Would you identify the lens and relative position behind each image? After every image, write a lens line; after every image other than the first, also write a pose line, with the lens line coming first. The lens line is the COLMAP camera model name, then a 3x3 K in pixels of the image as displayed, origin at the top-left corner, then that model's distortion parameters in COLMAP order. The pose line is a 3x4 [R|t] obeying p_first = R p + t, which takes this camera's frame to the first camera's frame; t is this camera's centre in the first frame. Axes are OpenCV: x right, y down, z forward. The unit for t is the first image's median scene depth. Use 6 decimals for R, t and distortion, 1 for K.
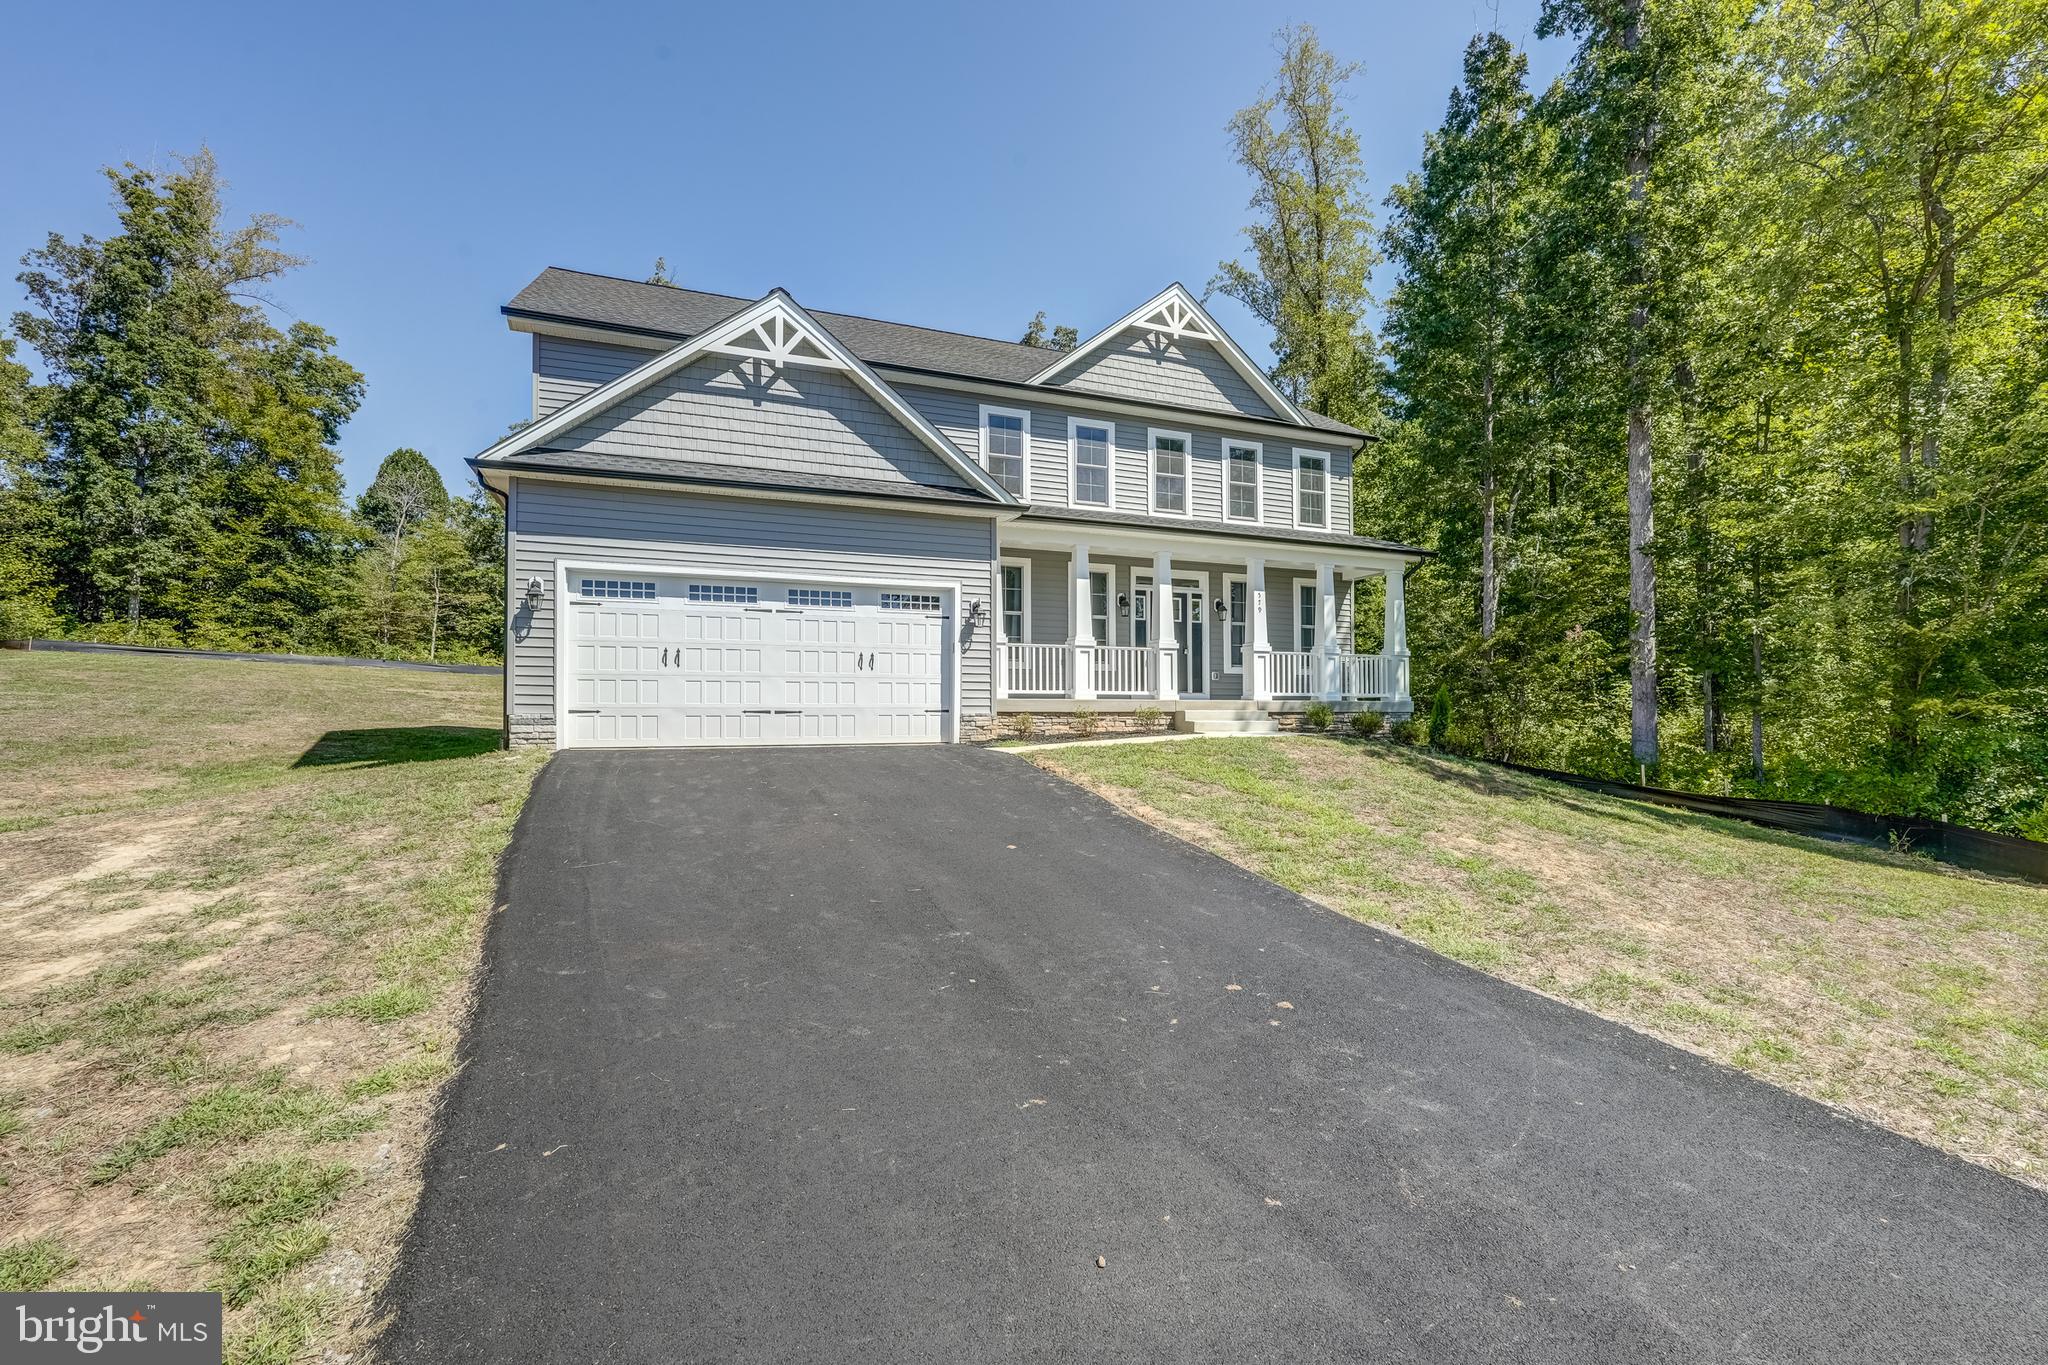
lens RADIAL K [[895.3, 0, 1044.6], [0, 895.3, 693.4], [0, 0, 1]] dist [-0.004224, 0.004301]
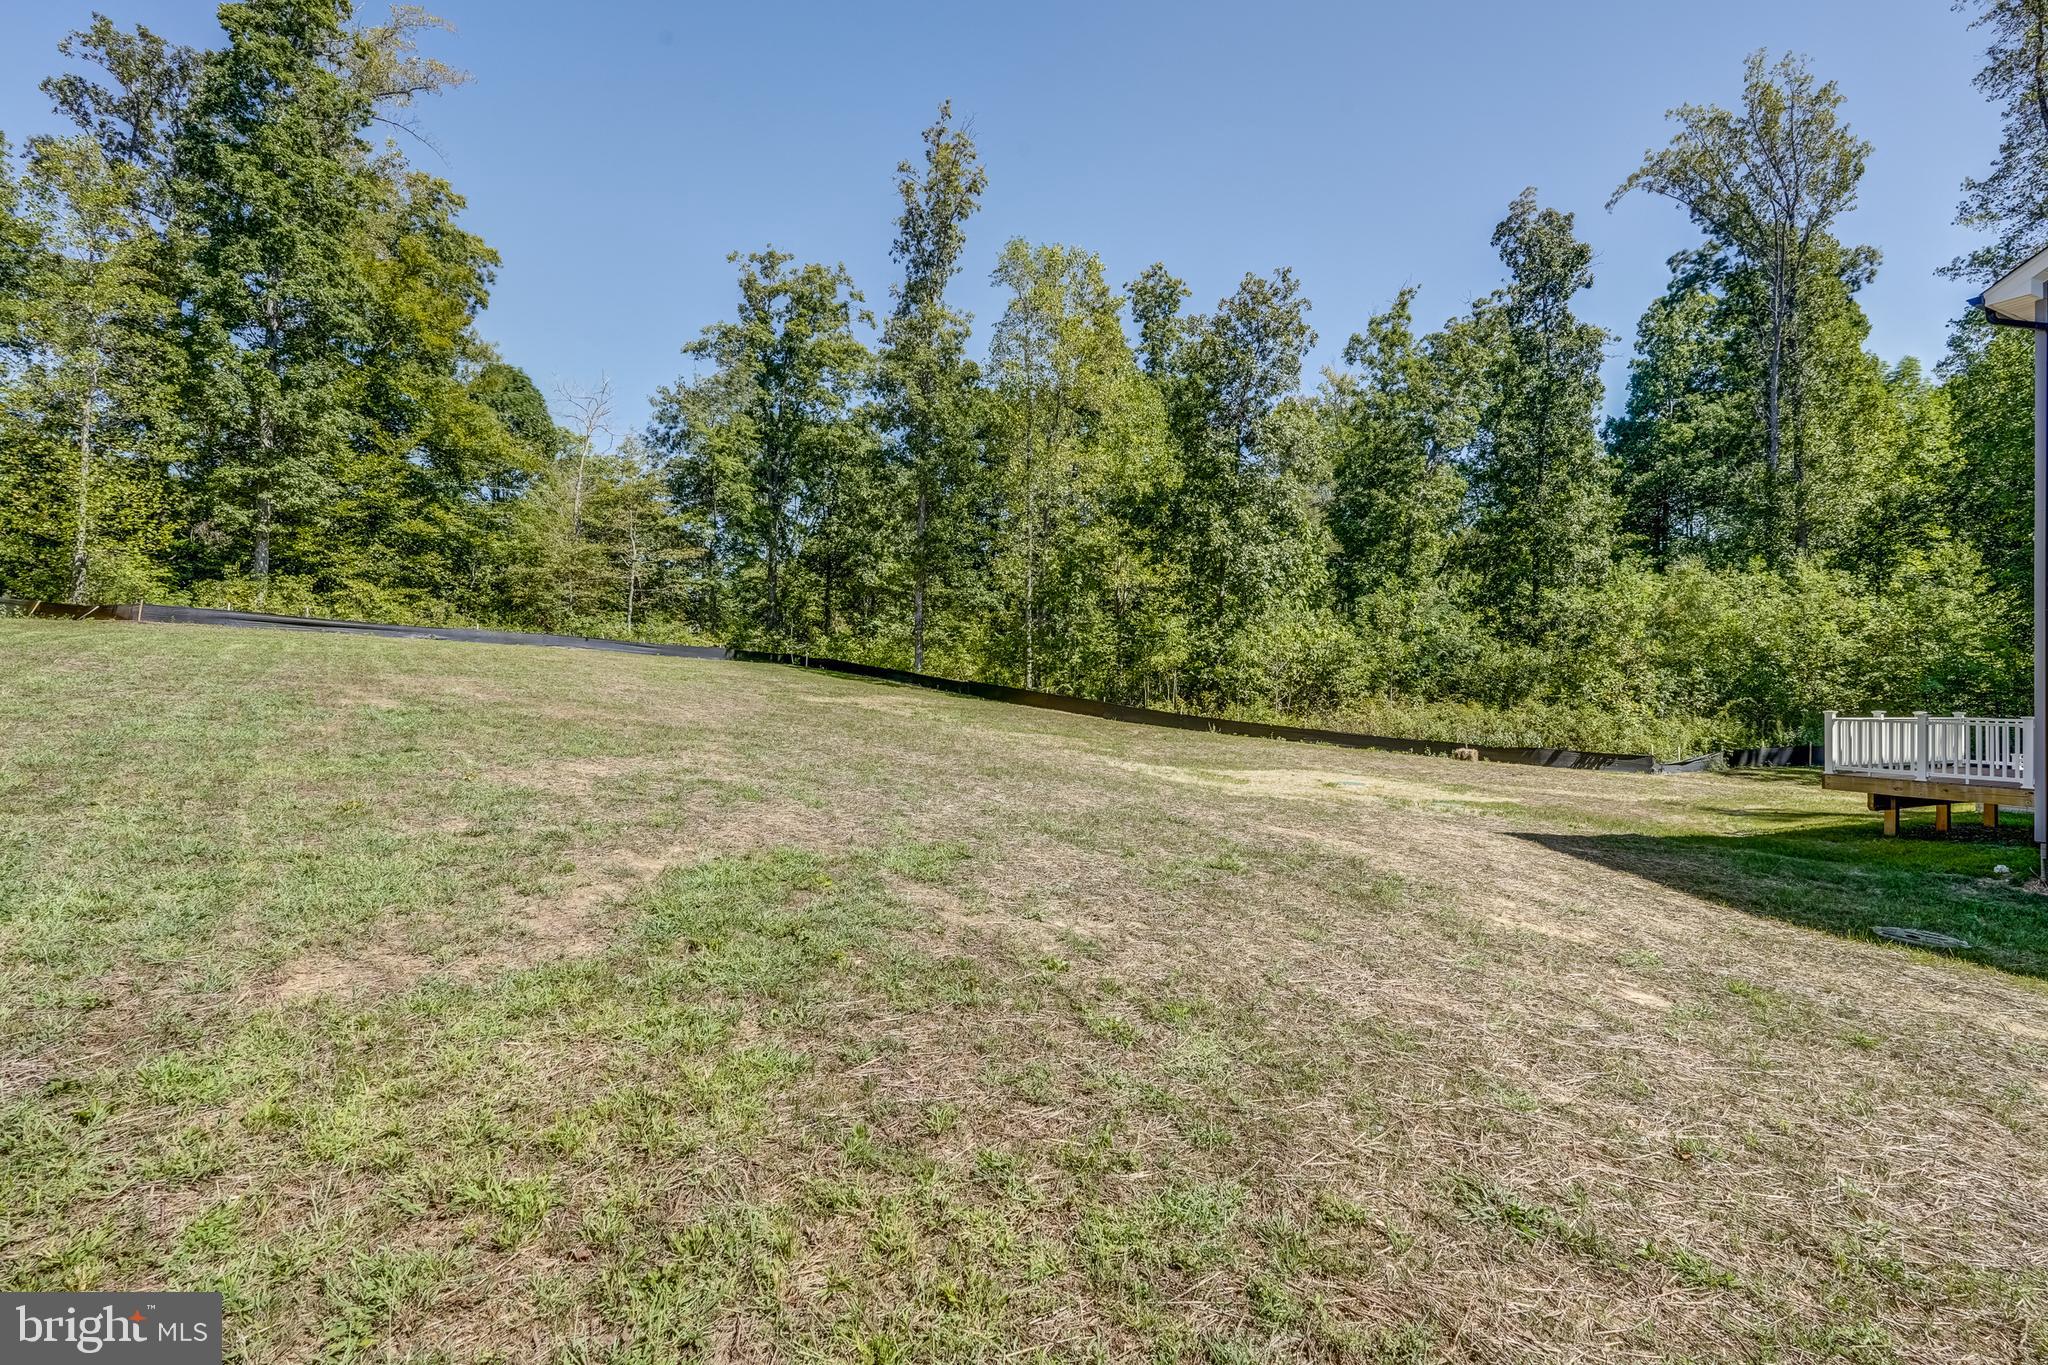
lens RADIAL K [[895.3, 0, 1060.7], [0, 895.3, 676.7], [0, 0, 1]] dist [-0.004224, 0.004301]
pose [[0.997699, 0.014161, 0.066310, -1.325591], [-0.014952, 0.999823, 0.011452, -0.064853], [-0.066136, -0.012417, 0.997733, 0.824521]]
